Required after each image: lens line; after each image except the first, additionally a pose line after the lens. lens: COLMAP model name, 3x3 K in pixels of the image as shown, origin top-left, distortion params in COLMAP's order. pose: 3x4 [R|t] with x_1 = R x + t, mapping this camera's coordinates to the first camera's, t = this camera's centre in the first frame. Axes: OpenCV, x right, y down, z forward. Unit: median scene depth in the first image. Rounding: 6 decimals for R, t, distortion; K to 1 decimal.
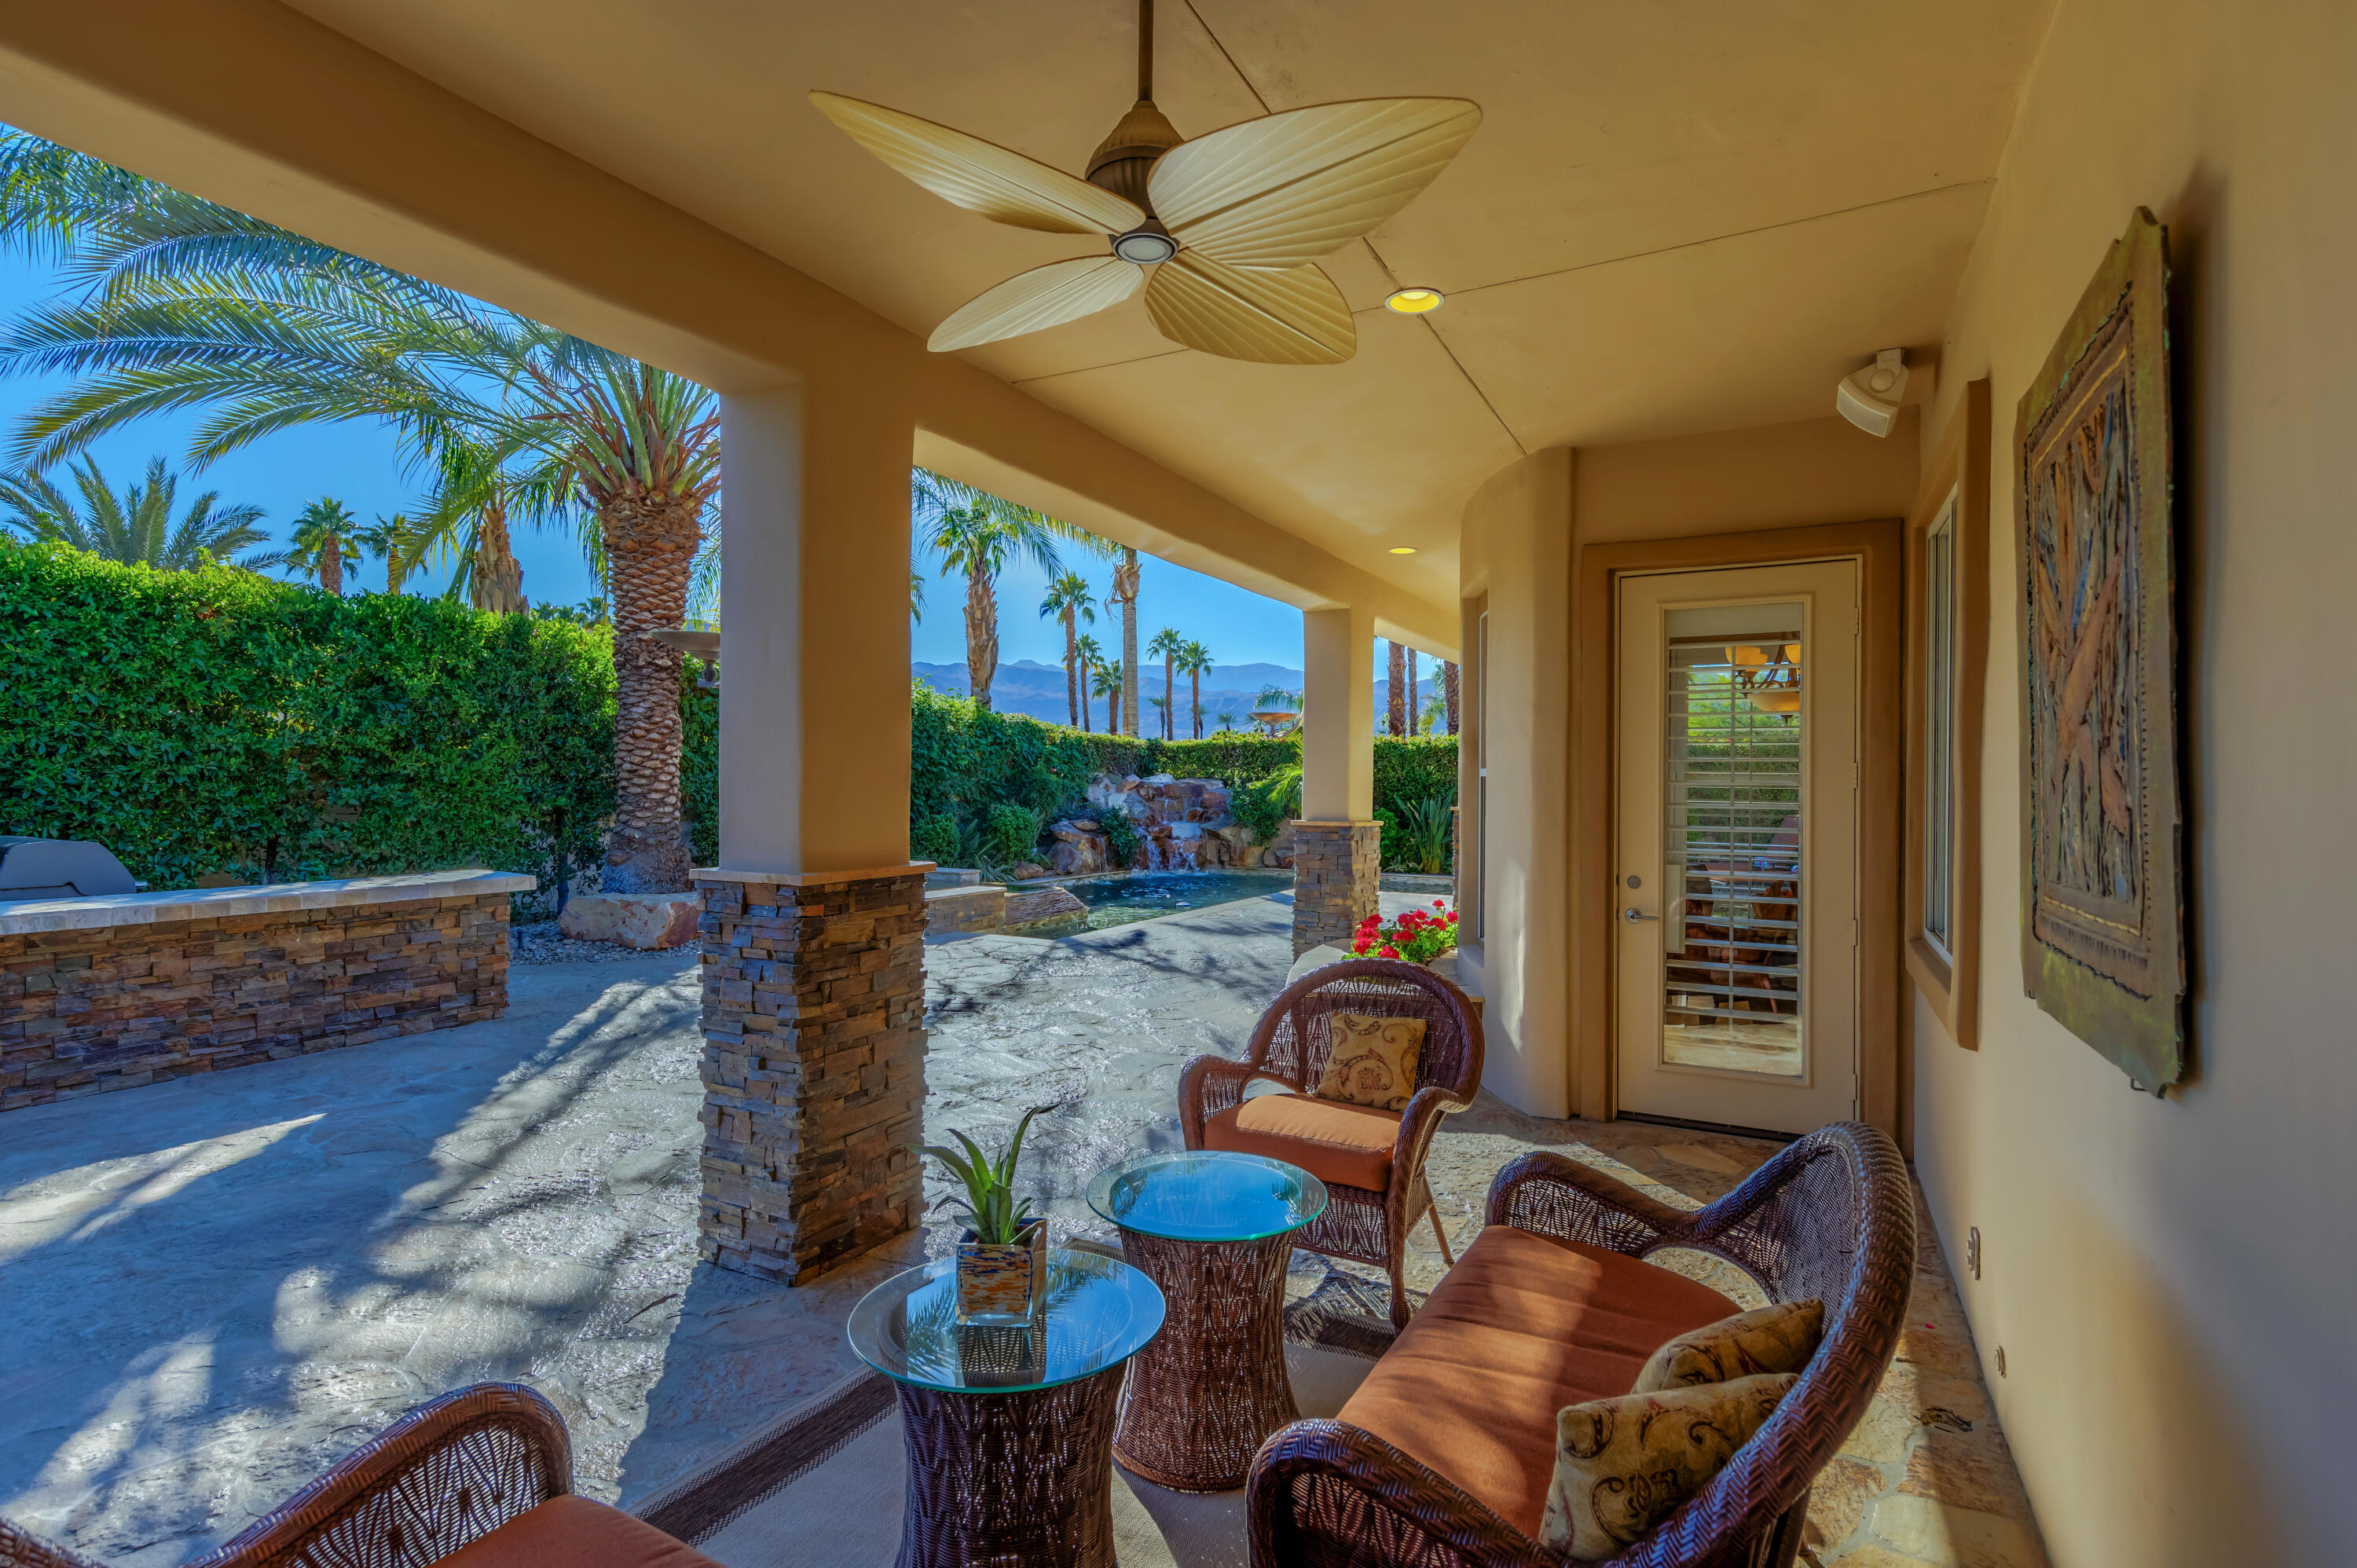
lens RADIAL K [[1113.0, 0, 1172.0], [0, 1113.0, 781.4], [0, 0, 1]] dist [-0.002600, 0.000158]
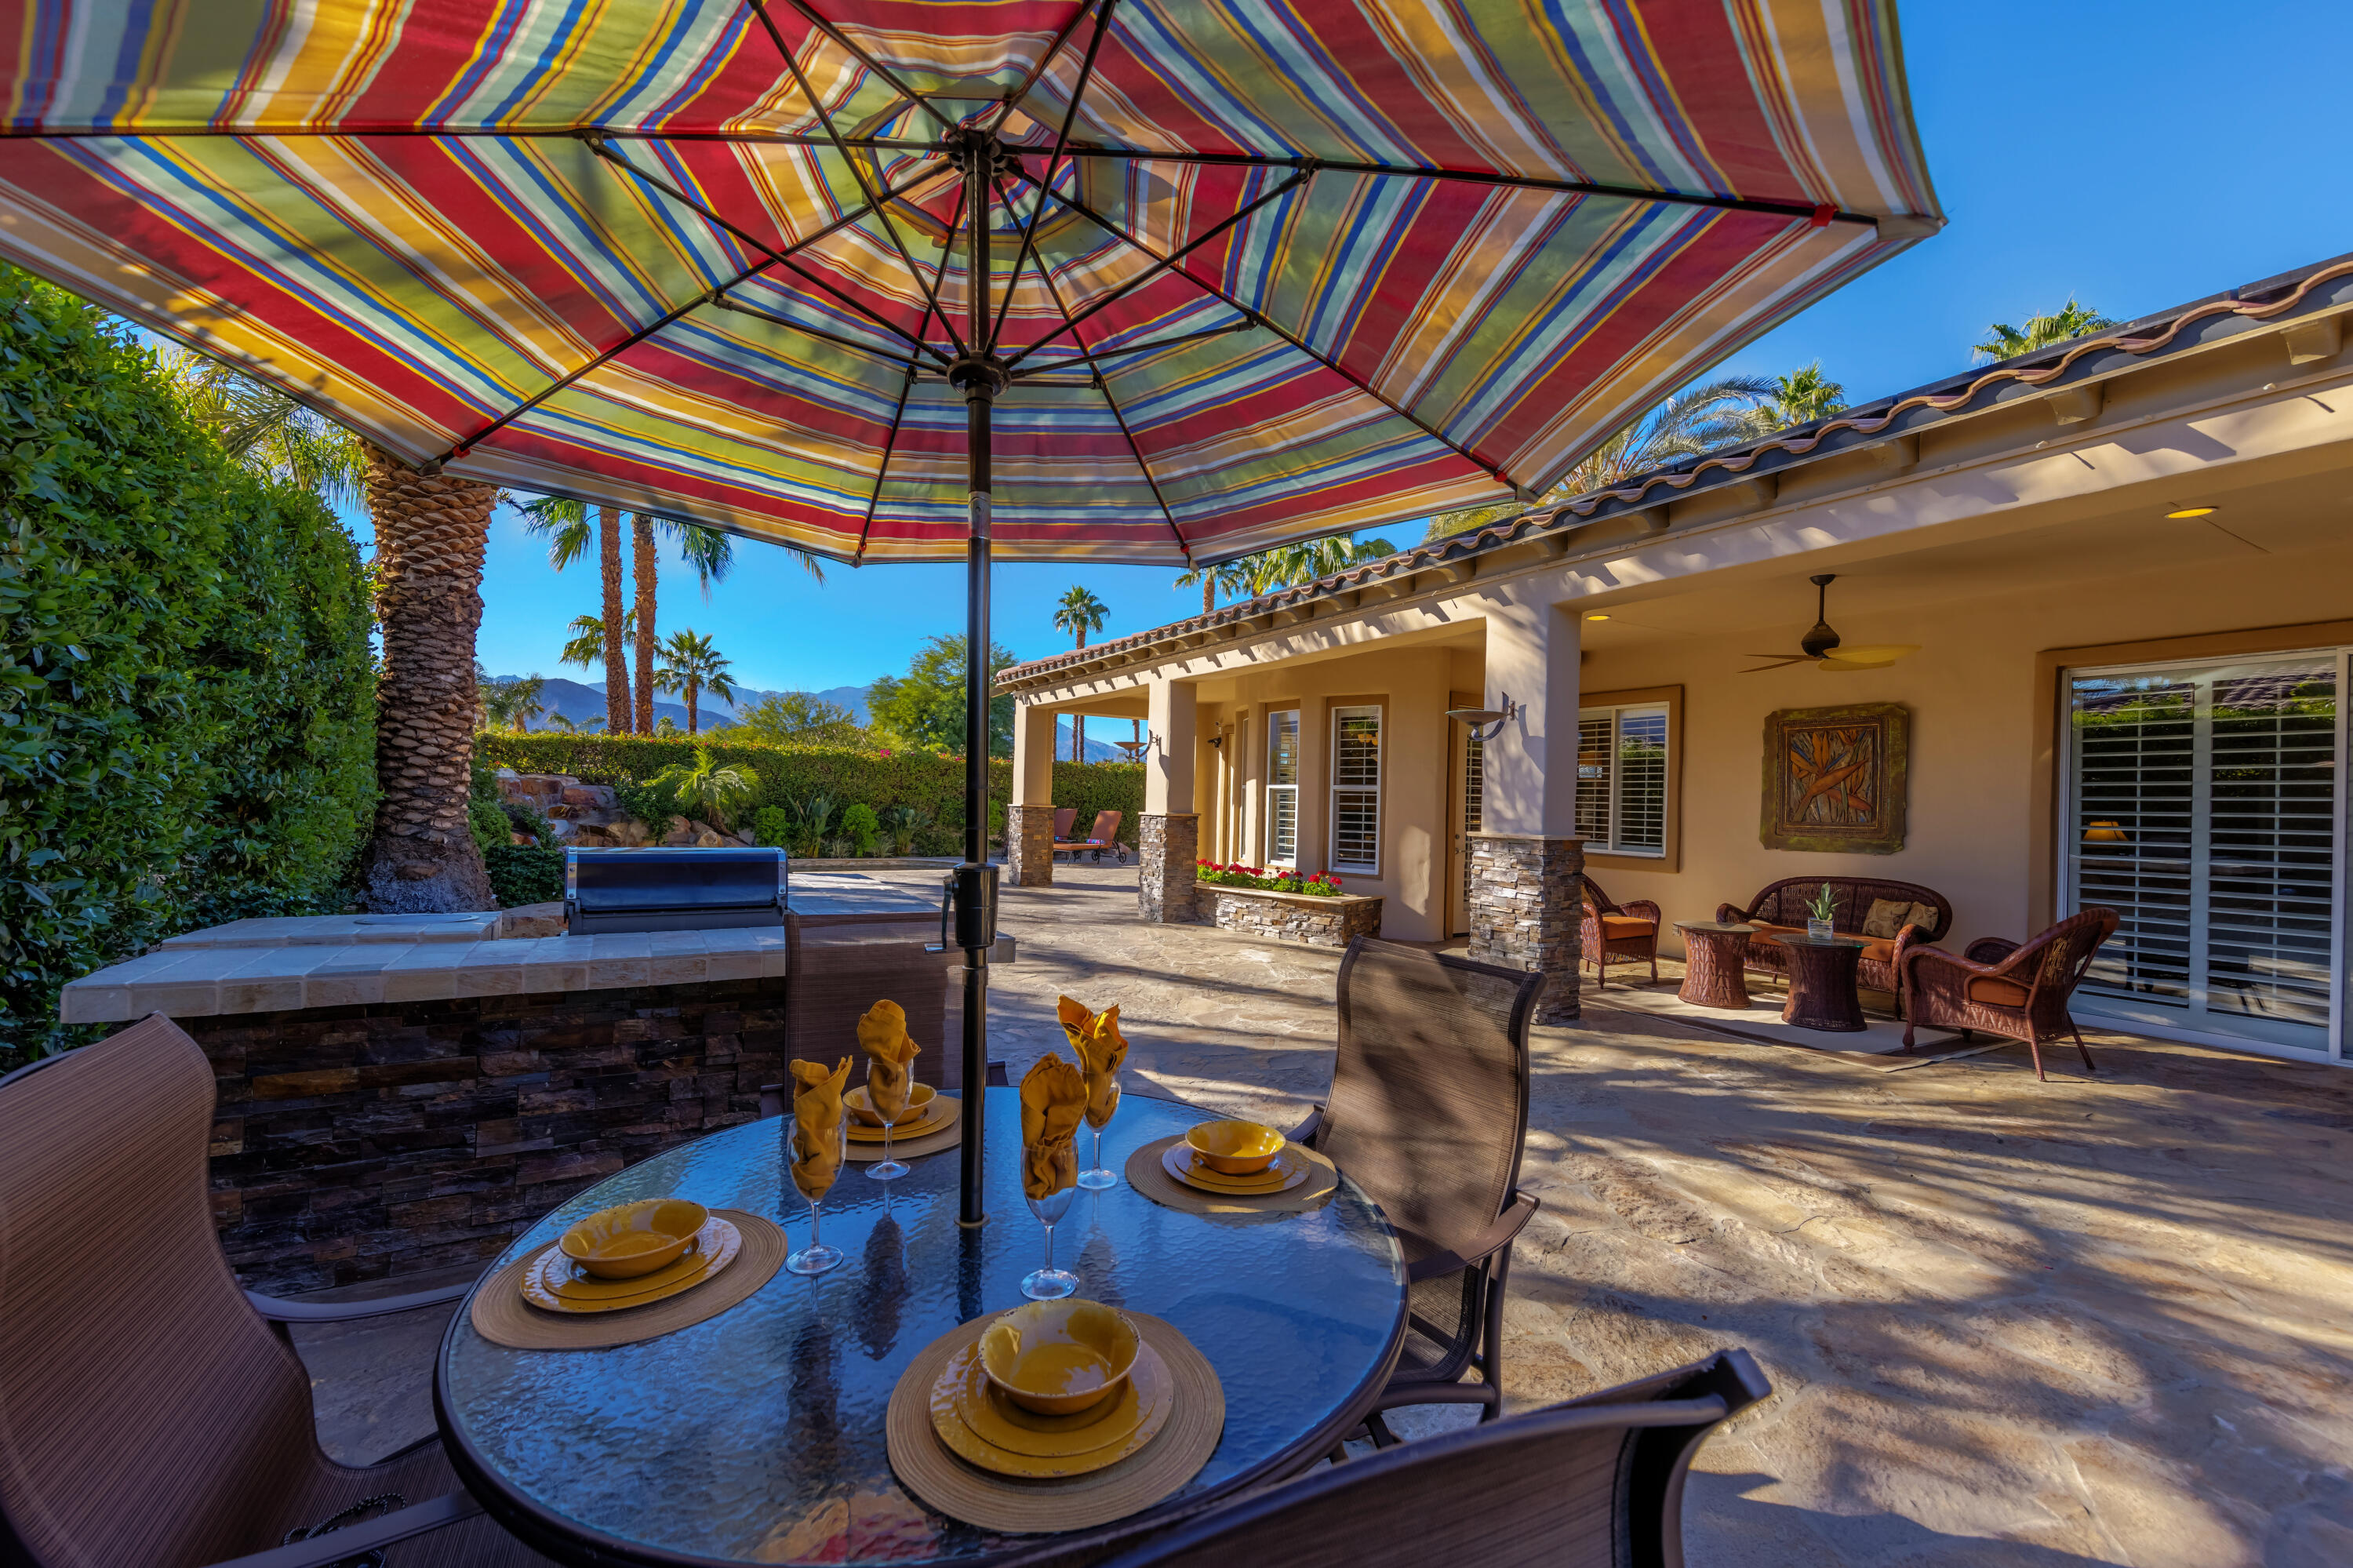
lens RADIAL K [[919.9, 0, 1165.2], [0, 919.9, 800.8], [0, 0, 1]] dist [0.003696, 0.000012]
pose [[0.530589, 0.004115, 0.847619, -0.404368], [-0.020972, 0.999746, 0.008274, 0.002860], [-0.847370, -0.022167, 0.530540, 0.123206]]
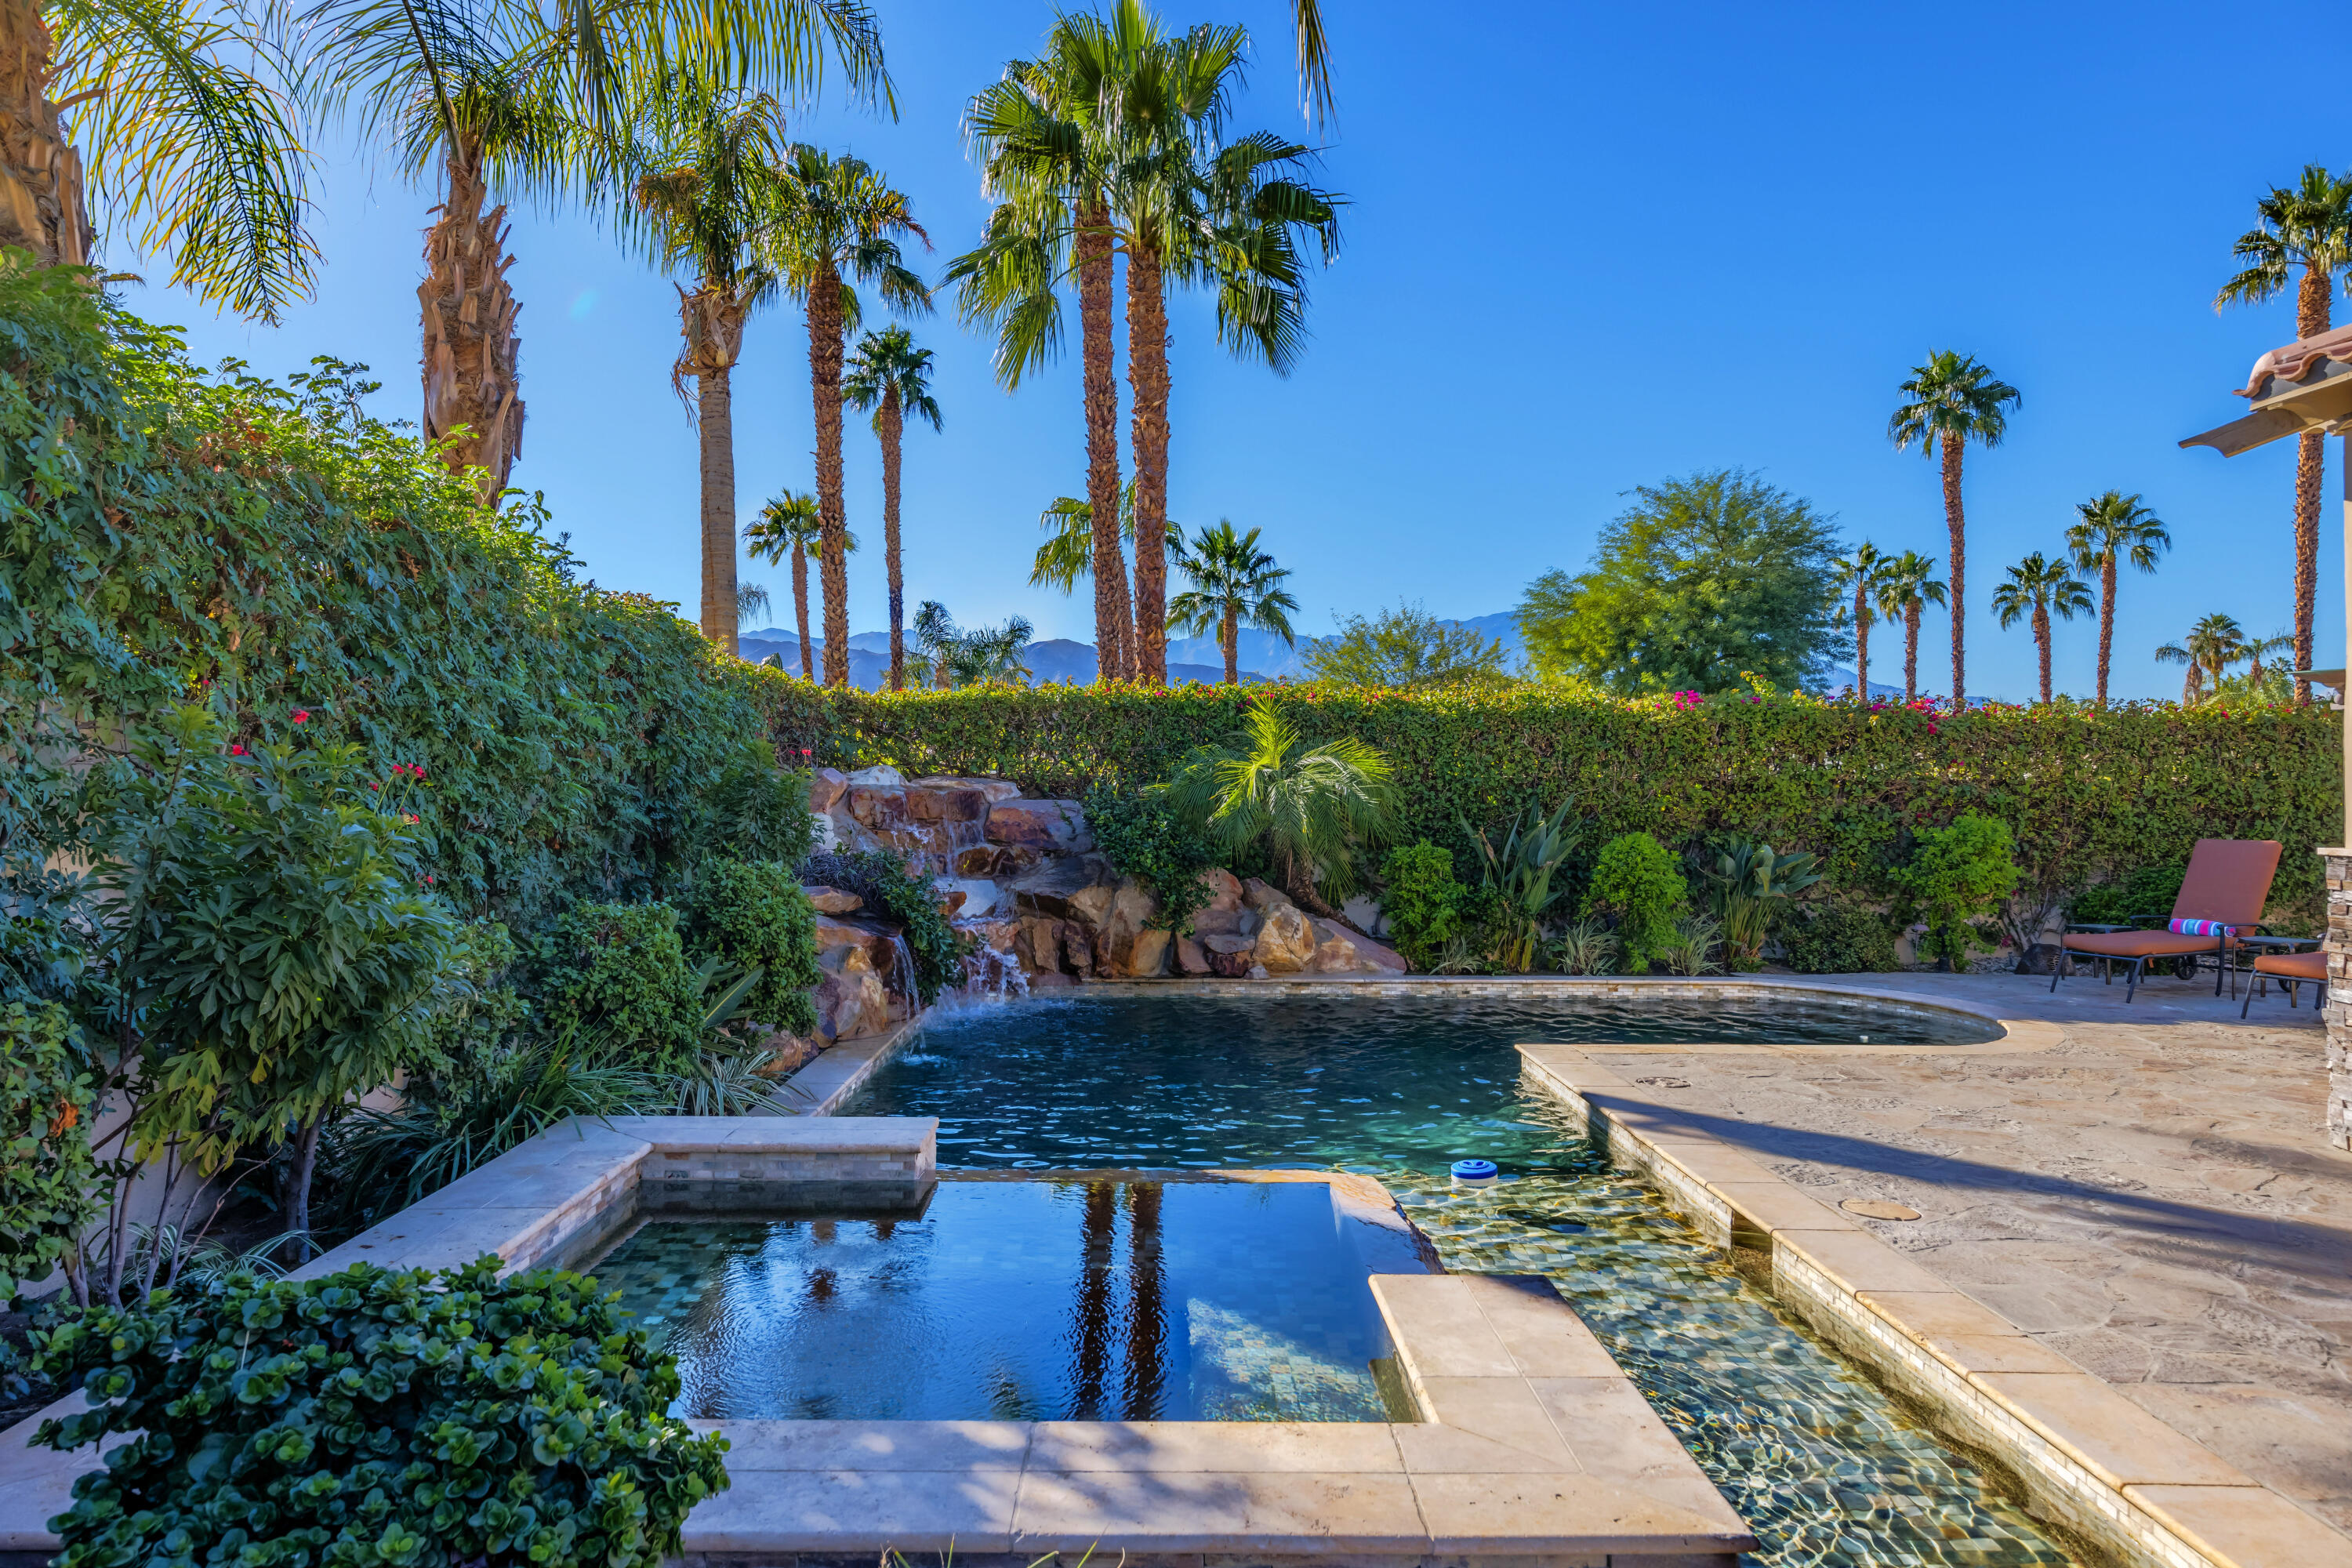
lens RADIAL K [[1535.8, 0, 1179.1], [0, 1535.8, 792.9], [0, 0, 1]] dist [-0.002861, 0.007252]
pose [[0.875353, -0.005550, 0.483452, -0.211065], [0.001971, 0.999967, 0.007910, -0.000842], [-0.483480, -0.005971, 0.875335, 0.461355]]
